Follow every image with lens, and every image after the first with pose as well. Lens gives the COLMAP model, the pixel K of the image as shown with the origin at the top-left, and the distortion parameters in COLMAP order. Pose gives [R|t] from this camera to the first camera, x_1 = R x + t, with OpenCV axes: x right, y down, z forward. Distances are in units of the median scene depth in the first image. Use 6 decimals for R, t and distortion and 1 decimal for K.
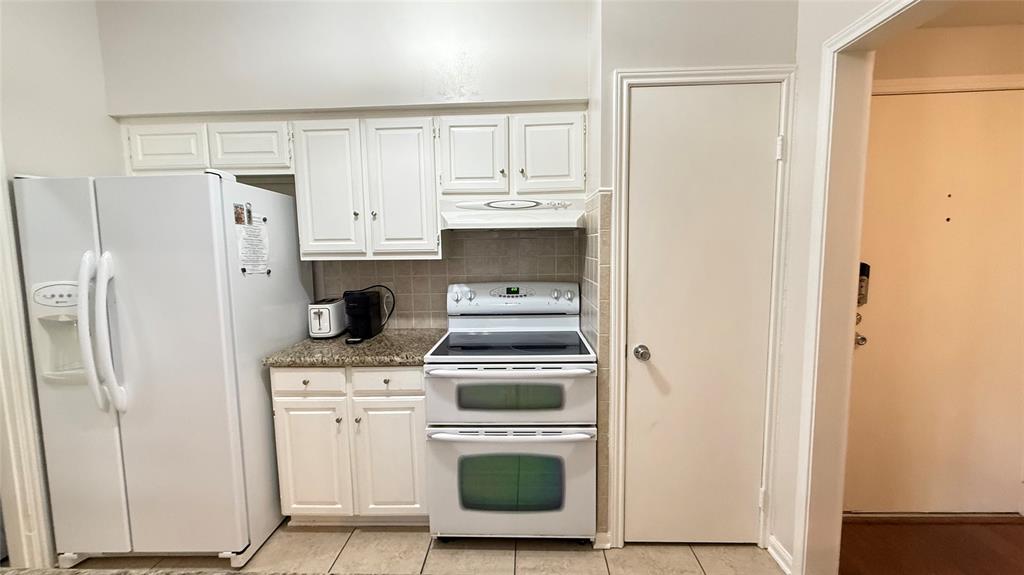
lens RADIAL K [[408.1, 0, 510.3], [0, 408.1, 287.3], [0, 0, 1]] dist [0.000815, -0.000444]
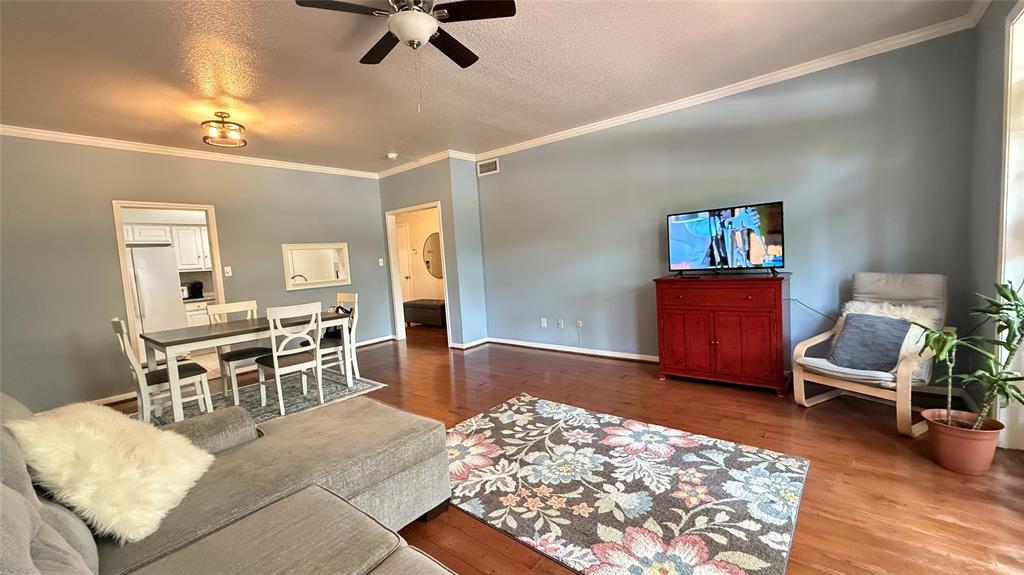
lens RADIAL K [[408.1, 0, 510.3], [0, 408.1, 287.3], [0, 0, 1]] dist [0.000815, -0.000444]
pose [[0.608641, -0.080782, 0.789323, -1.570366], [0.129522, 0.991575, 0.001607, 0.402841], [-0.782803, 0.101257, 0.613976, -3.082640]]
